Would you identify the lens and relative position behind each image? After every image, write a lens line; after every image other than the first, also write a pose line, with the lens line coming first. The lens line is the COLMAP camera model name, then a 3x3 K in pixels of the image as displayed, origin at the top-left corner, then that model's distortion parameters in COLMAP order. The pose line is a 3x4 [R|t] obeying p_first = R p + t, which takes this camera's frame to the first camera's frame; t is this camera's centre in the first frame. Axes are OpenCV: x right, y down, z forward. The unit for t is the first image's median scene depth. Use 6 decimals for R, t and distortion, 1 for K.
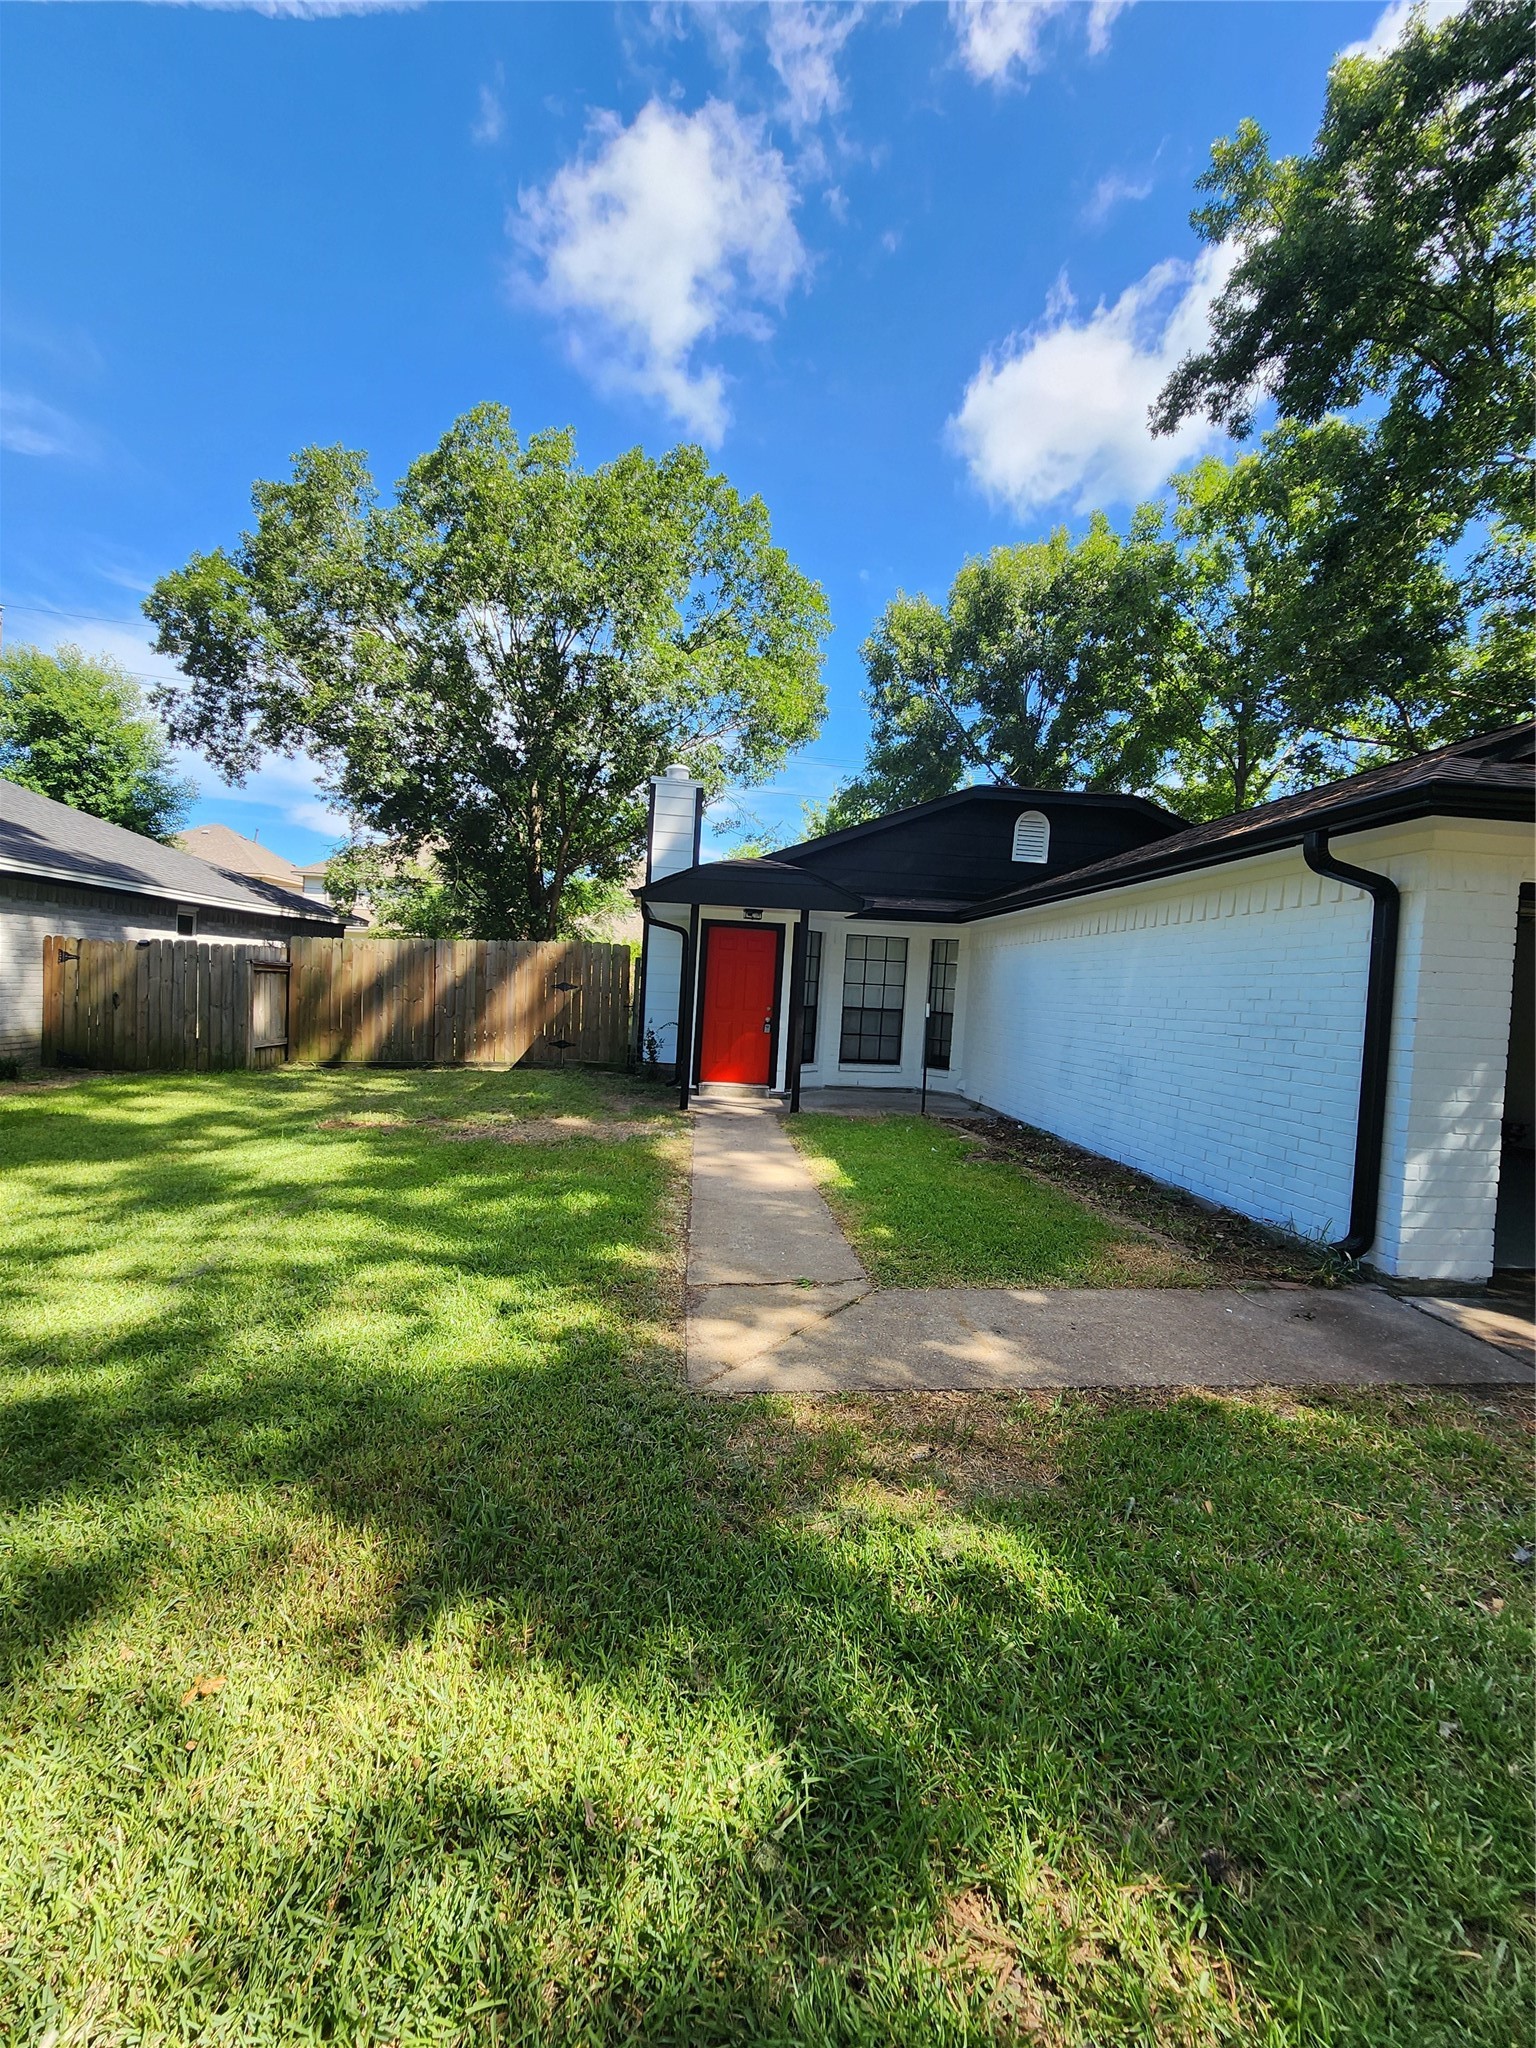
lens RADIAL K [[835.9, 0, 770.2], [0, 835.9, 1012.8], [0, 0, 1]] dist [-0.001410, -0.000599]
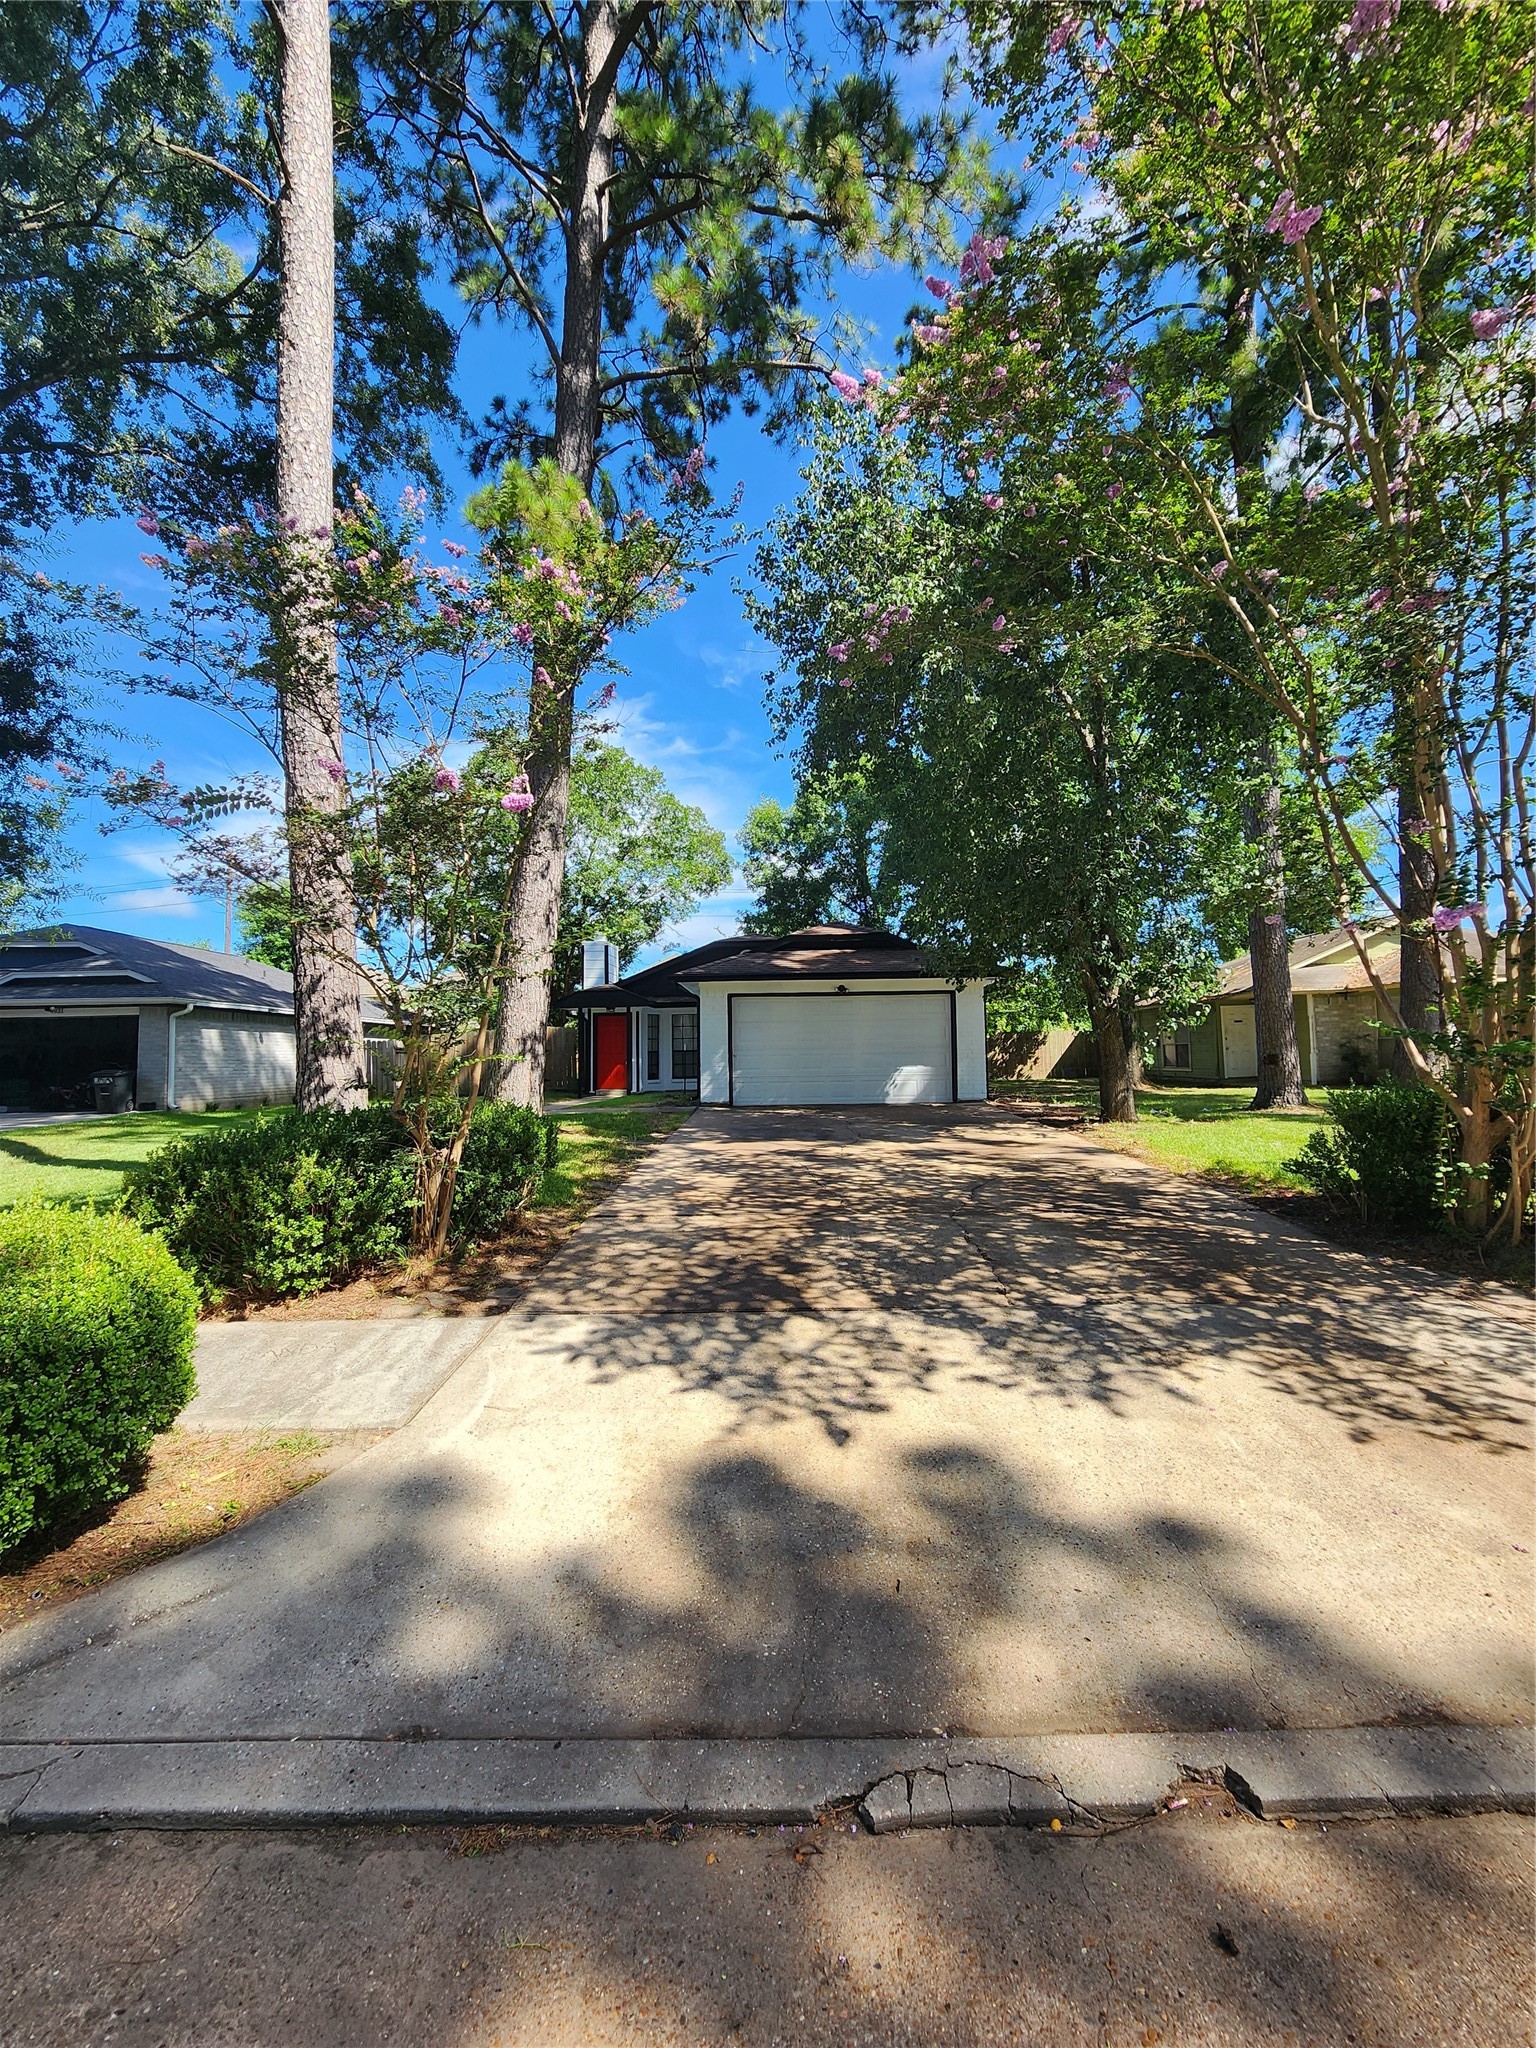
lens RADIAL K [[835.9, 0, 770.2], [0, 835.9, 1012.8], [0, 0, 1]] dist [-0.001410, -0.000599]
pose [[0.991977, -0.074044, -0.102462, 0.504121], [0.064640, 0.993636, -0.092244, 0.097615], [0.108640, 0.084880, 0.990451, -0.923723]]
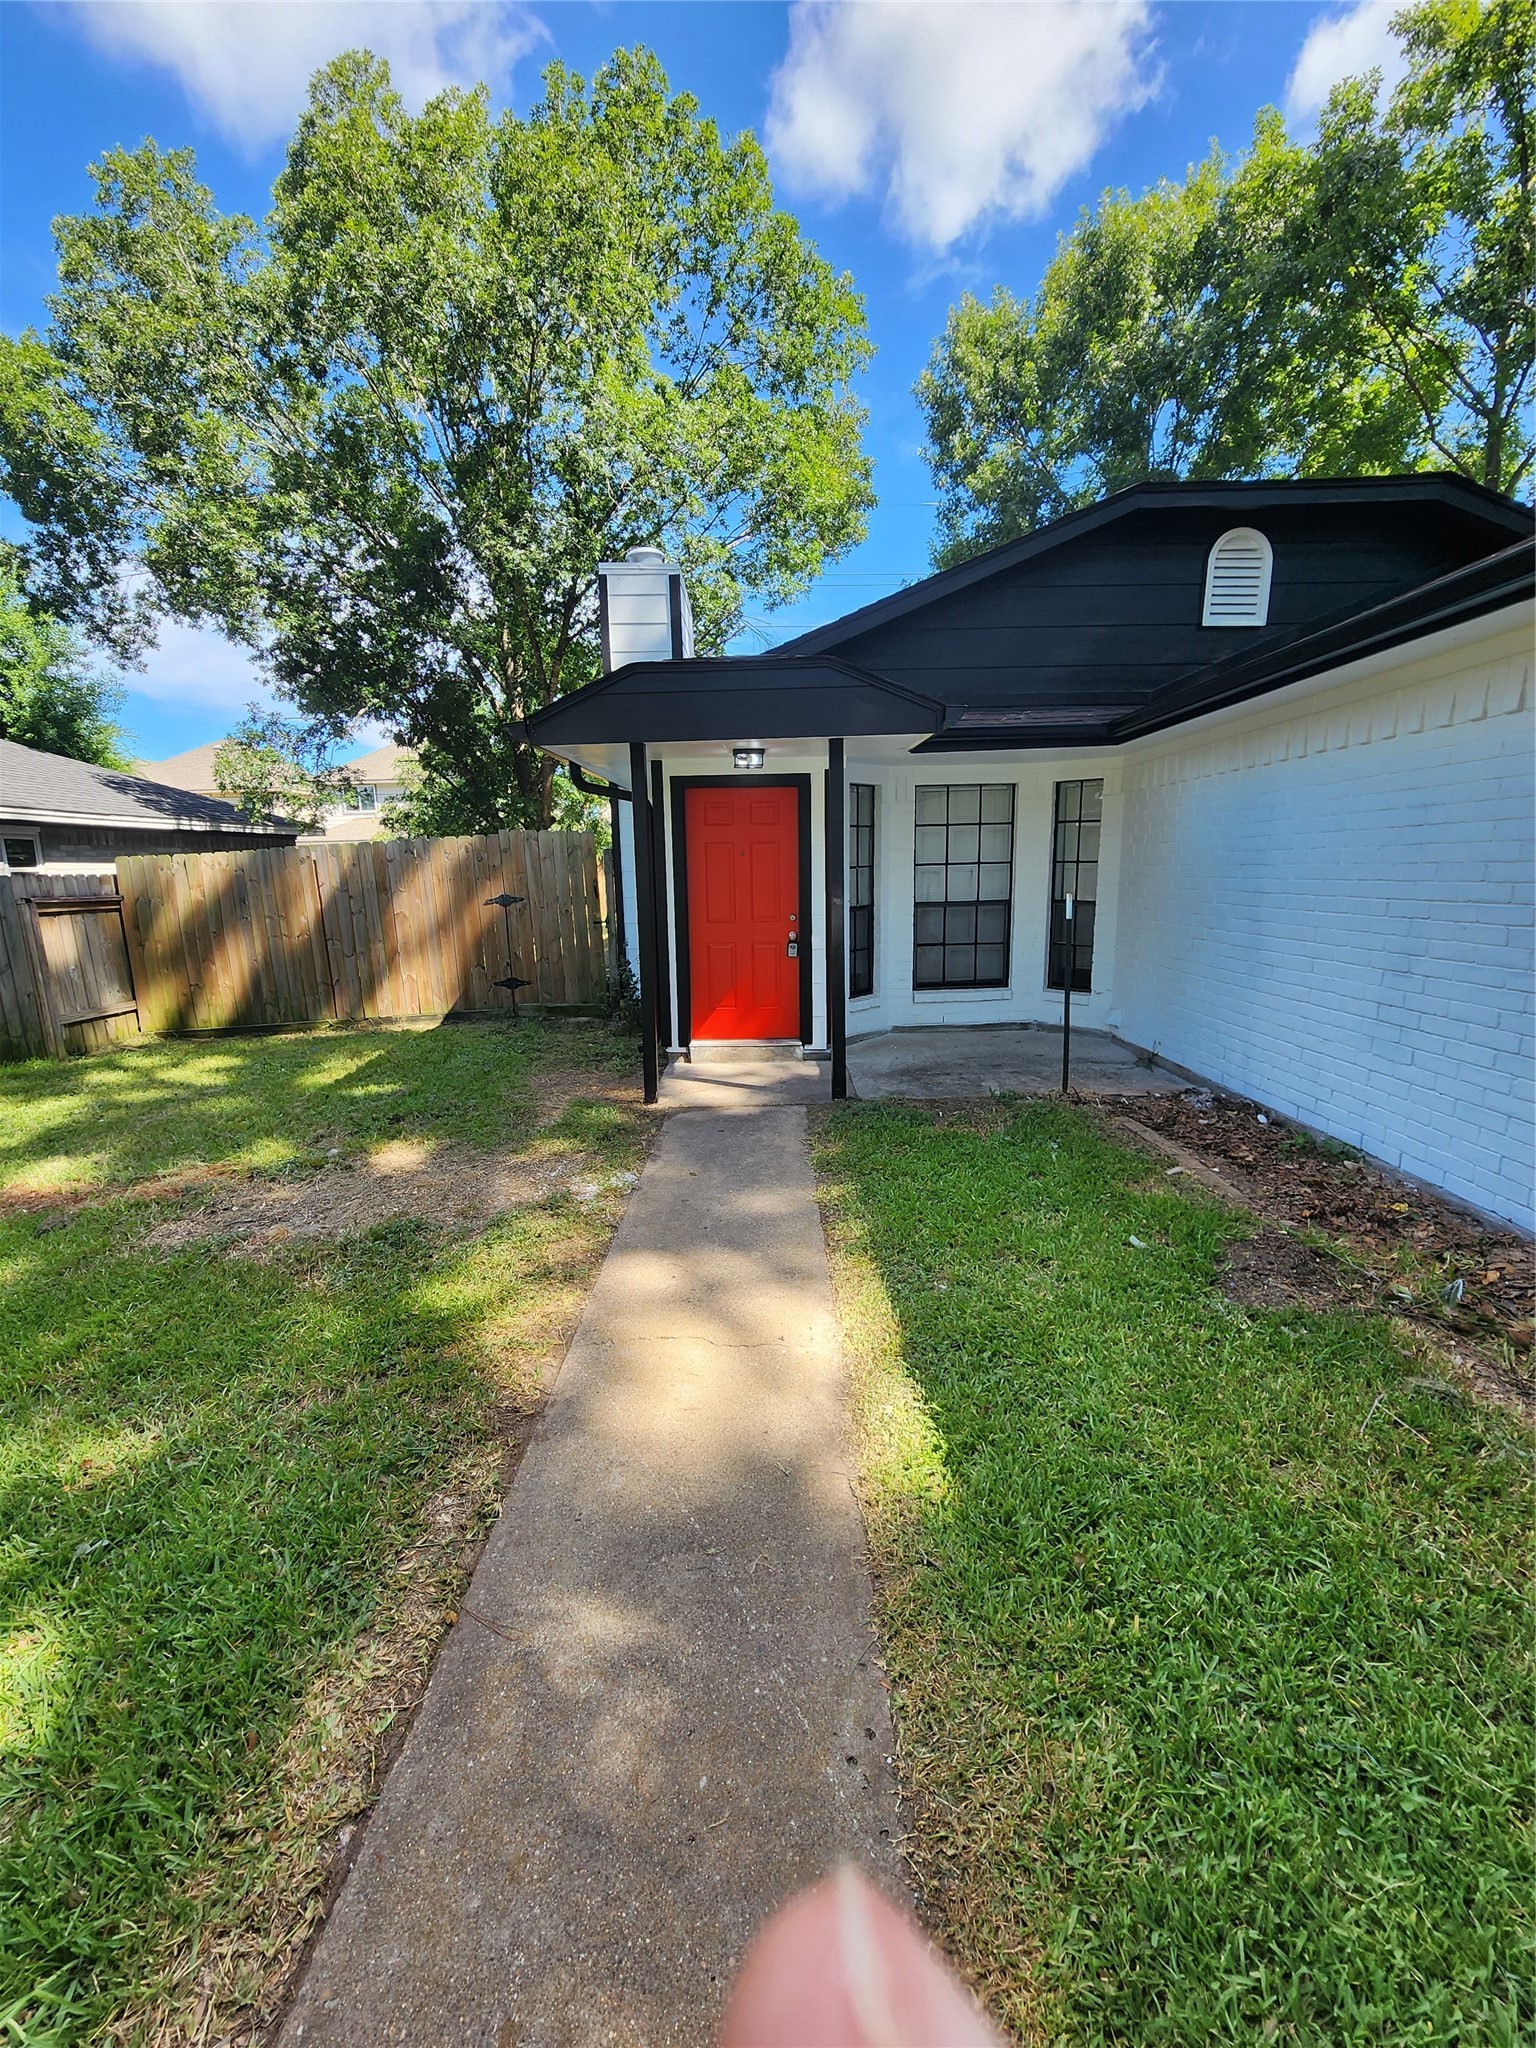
lens RADIAL K [[835.9, 0, 770.2], [0, 835.9, 1012.8], [0, 0, 1]] dist [-0.001410, -0.000599]
pose [[0.993812, -0.060191, -0.093354, 0.030172], [0.072582, 0.988102, 0.135593, -0.017408], [0.084082, -0.141530, 0.986357, 0.328629]]
